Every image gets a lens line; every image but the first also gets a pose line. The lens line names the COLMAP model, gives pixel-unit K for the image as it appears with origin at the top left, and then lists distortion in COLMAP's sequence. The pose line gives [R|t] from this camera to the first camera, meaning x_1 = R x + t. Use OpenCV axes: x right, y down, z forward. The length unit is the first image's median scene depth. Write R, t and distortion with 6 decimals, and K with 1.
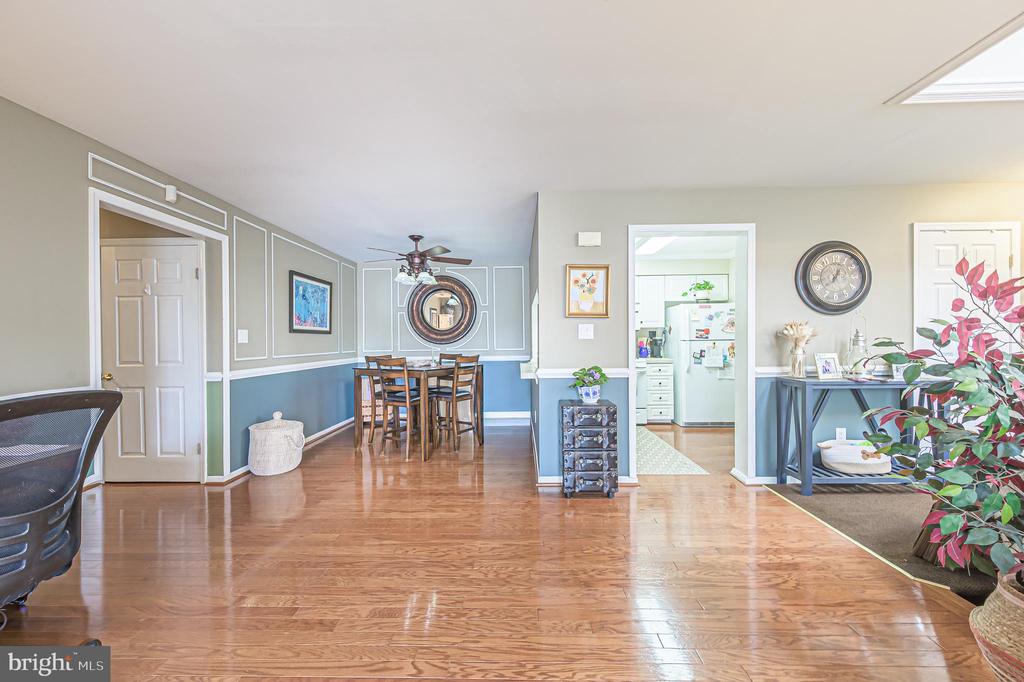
lens RADIAL K [[396.6, 0, 514.3], [0, 396.6, 340.9], [0, 0, 1]] dist [-0.003460, -0.000102]
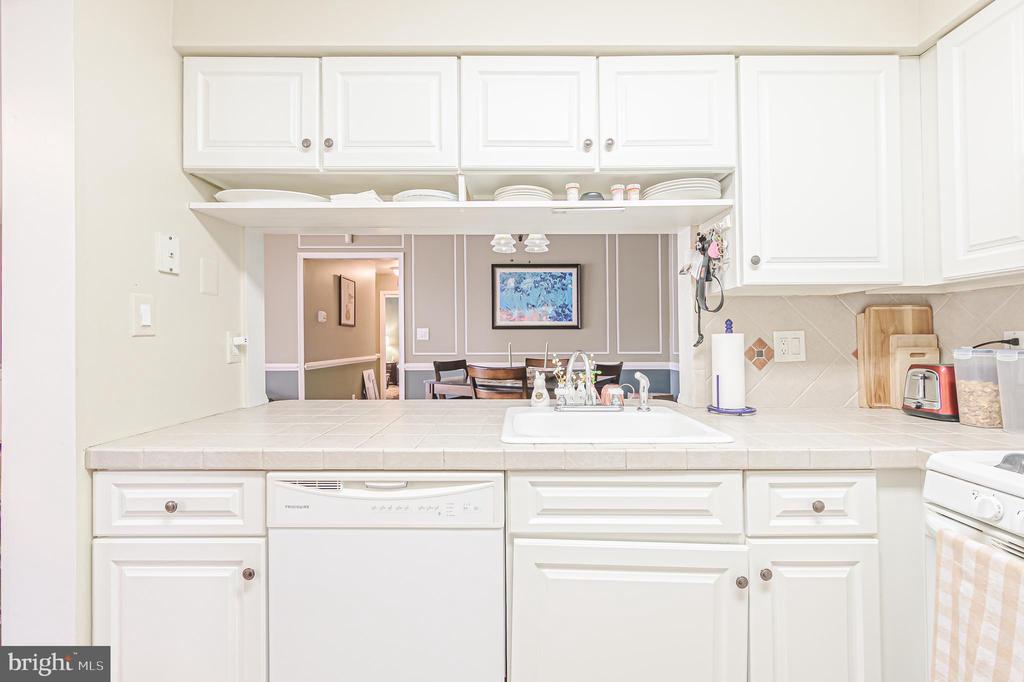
lens RADIAL K [[428.1, 0, 513.1], [0, 428.1, 332.1], [0, 0, 1]] dist [0.001505, -0.000307]
pose [[0.020702, -0.005919, -0.999768, 0.440676], [0.002286, 0.999980, -0.005873, -0.007309], [0.999783, -0.002164, 0.020715, 0.960223]]
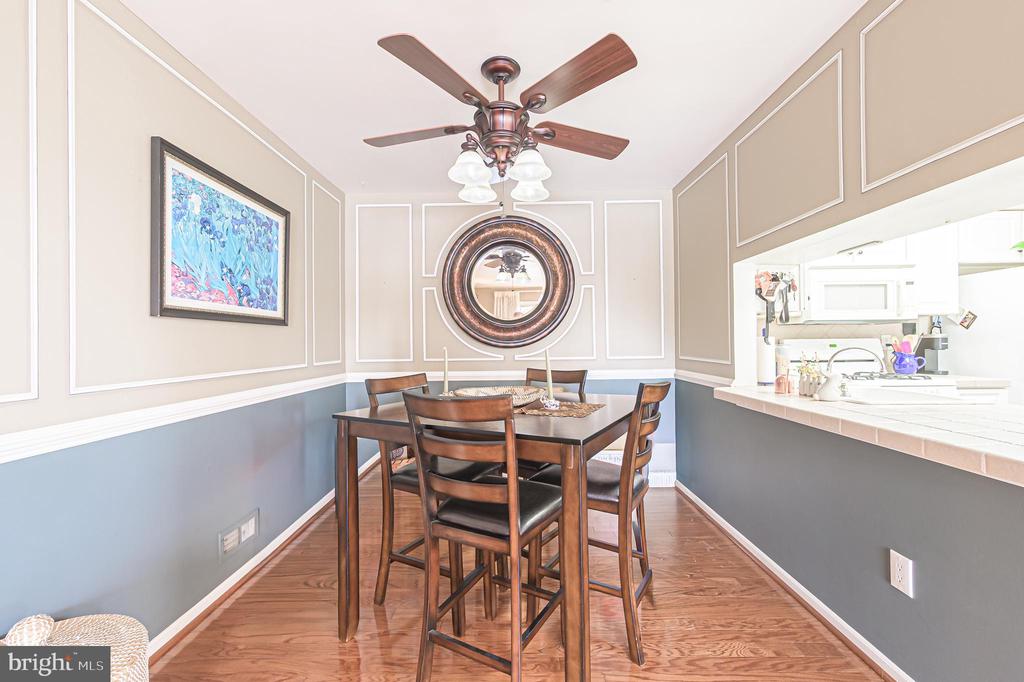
lens RADIAL K [[428.1, 0, 516.8], [0, 428.1, 338.4], [0, 0, 1]] dist [0.001505, -0.000307]
pose [[0.999973, -0.000082, 0.007283, -0.230460], [0.000171, 0.999926, -0.012195, 0.003770], [-0.007281, 0.012196, 0.999899, 0.577705]]
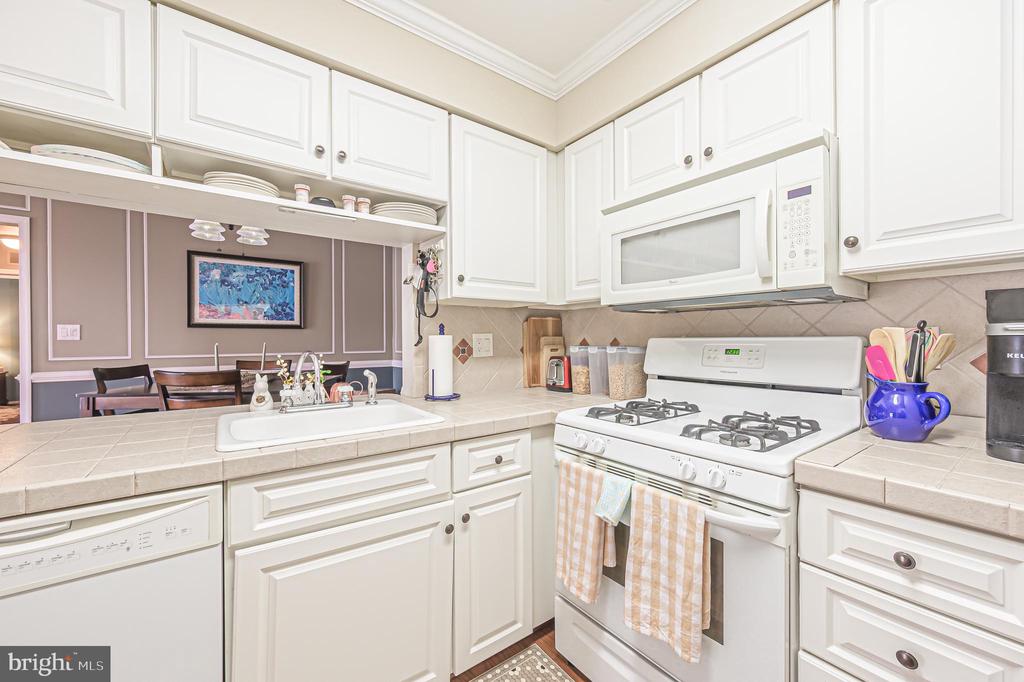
lens RADIAL K [[396.6, 0, 507.5], [0, 396.6, 336.9], [0, 0, 1]] dist [-0.003460, -0.000102]
pose [[0.608543, 0.006228, -0.793496, 0.444547], [-0.005103, 0.999979, 0.003935, -0.007555], [0.793504, 0.001655, 0.608562, 0.957867]]
